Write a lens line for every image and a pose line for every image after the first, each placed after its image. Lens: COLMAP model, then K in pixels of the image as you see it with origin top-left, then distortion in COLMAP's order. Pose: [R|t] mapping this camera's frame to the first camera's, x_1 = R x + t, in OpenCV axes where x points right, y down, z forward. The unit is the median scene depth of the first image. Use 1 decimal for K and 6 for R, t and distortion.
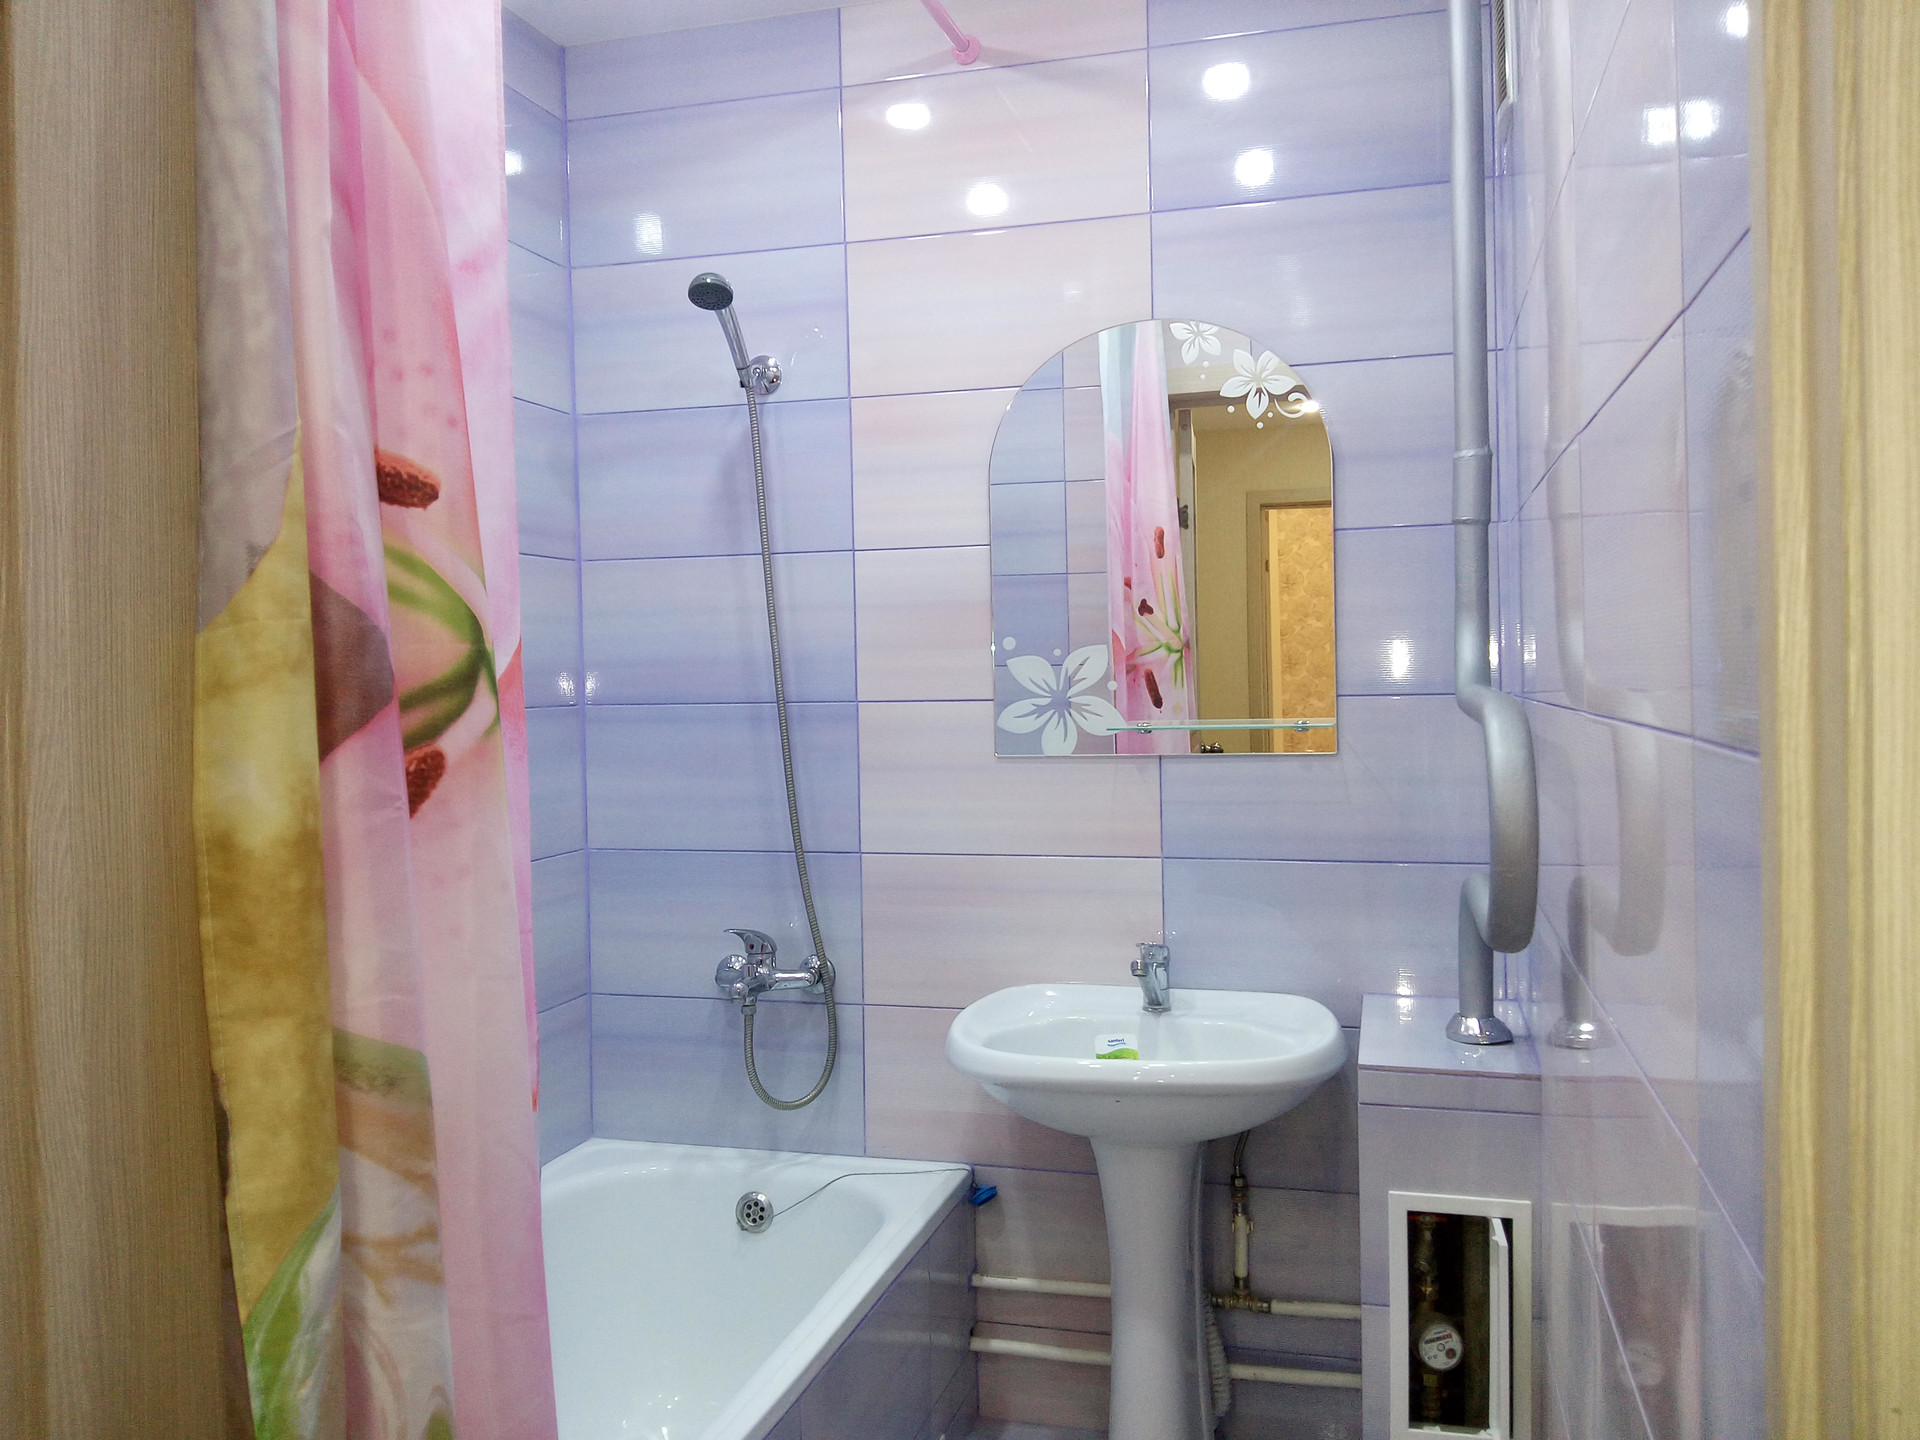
lens RADIAL K [[1496.0, 0, 960.0], [0, 1496.0, 720.0], [0, 0, 1]] dist [0.009345, -0.002732]
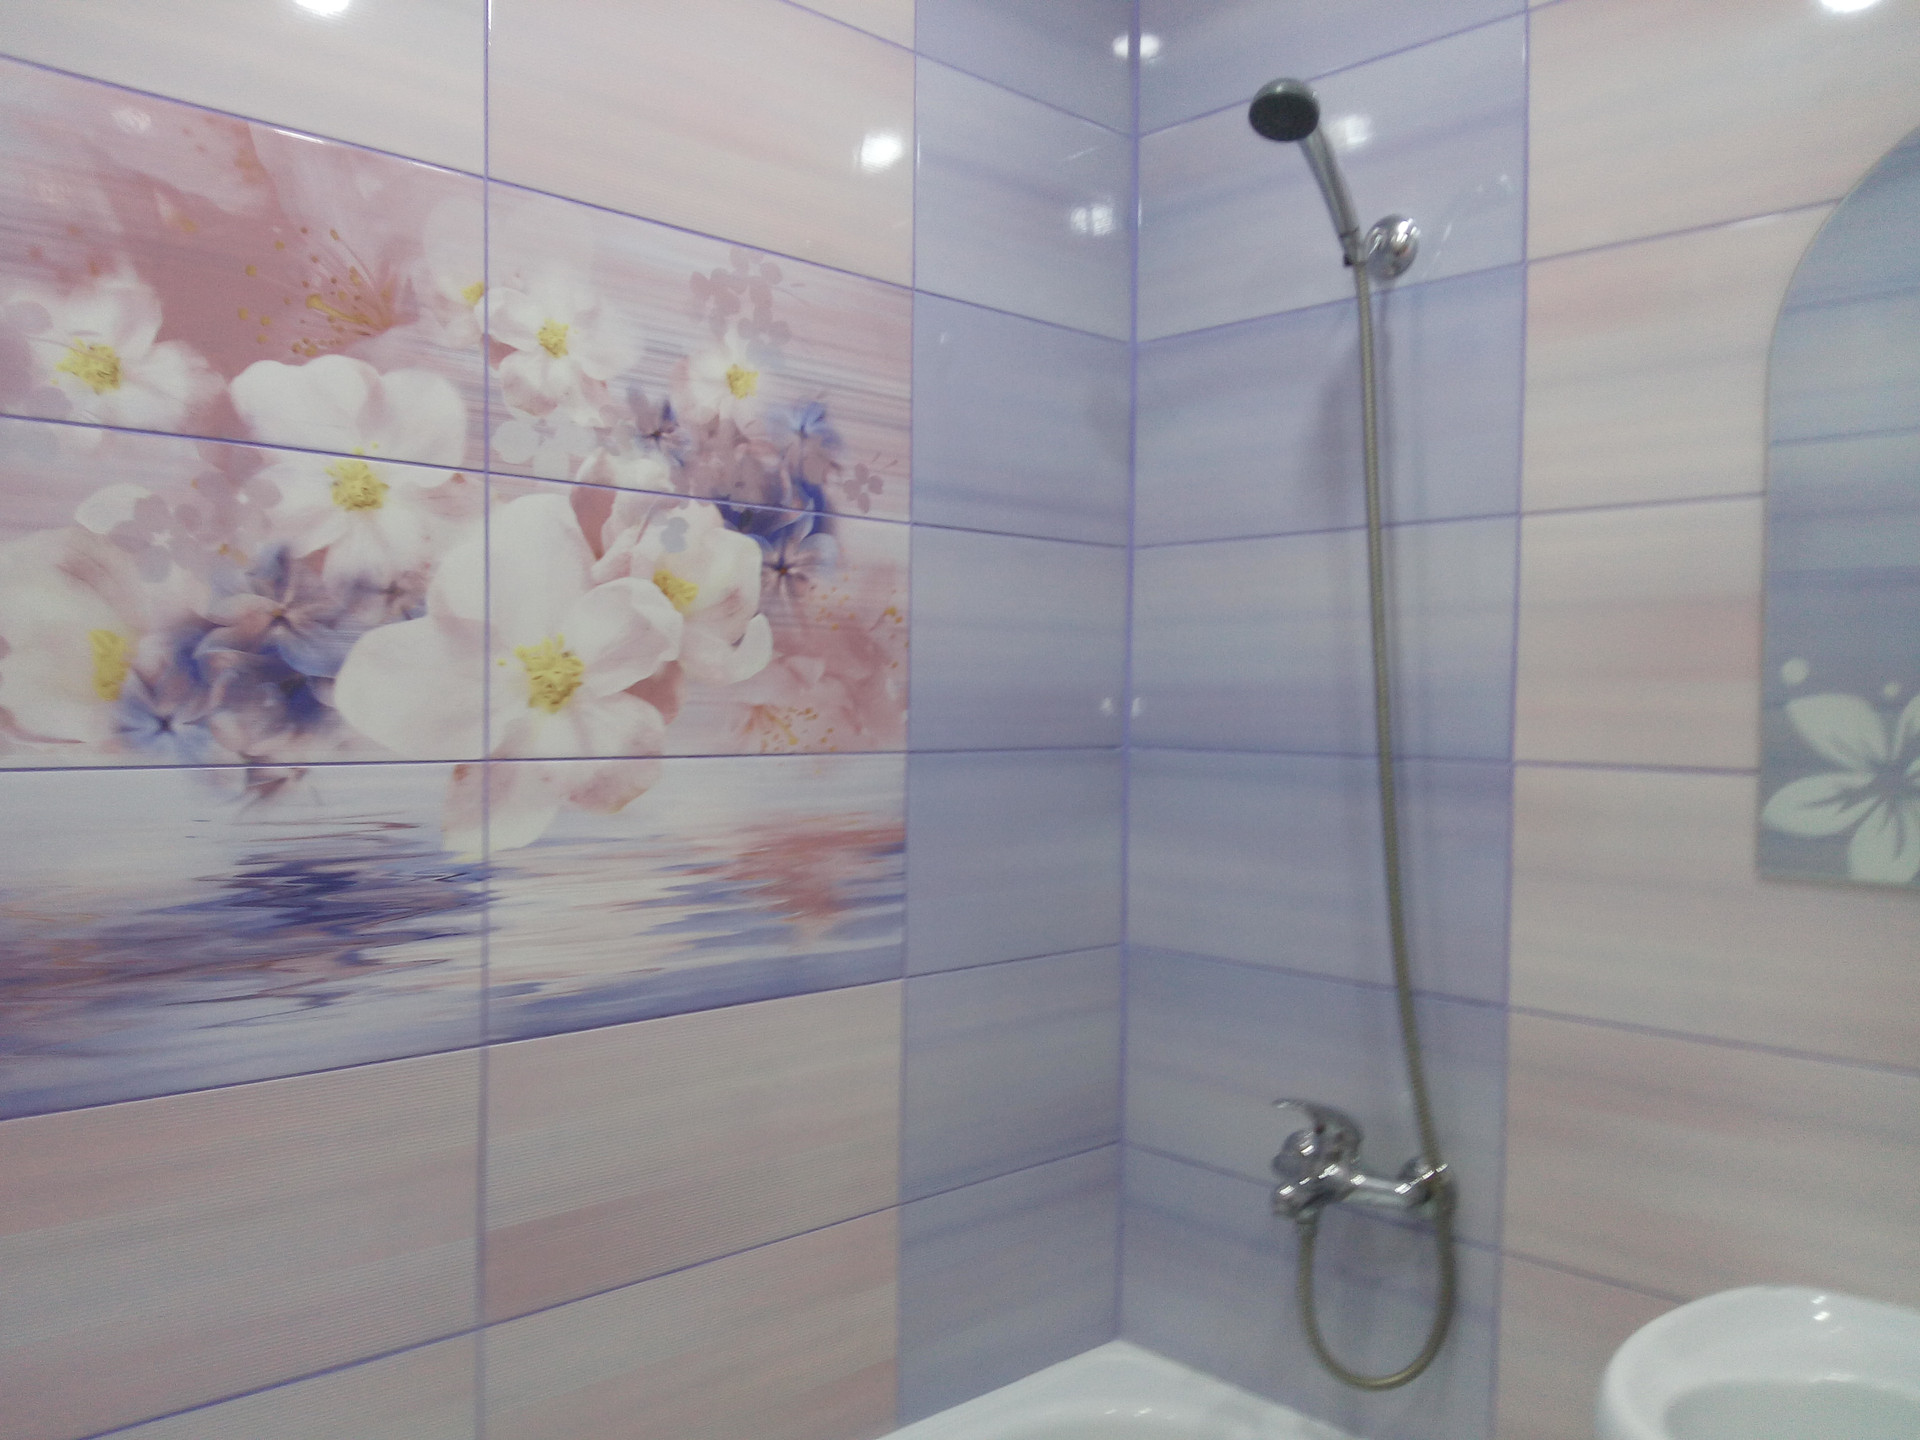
lens RADIAL K [[1509.3, 0, 958.0], [0, 1509.3, 778.4], [0, 0, 1]] dist [0.005168, -0.004865]
pose [[0.861382, 0.054135, -0.505065, 0.048399], [-0.047602, 0.998532, 0.025843, -0.010909], [0.505722, 0.001781, 0.862695, 0.346196]]
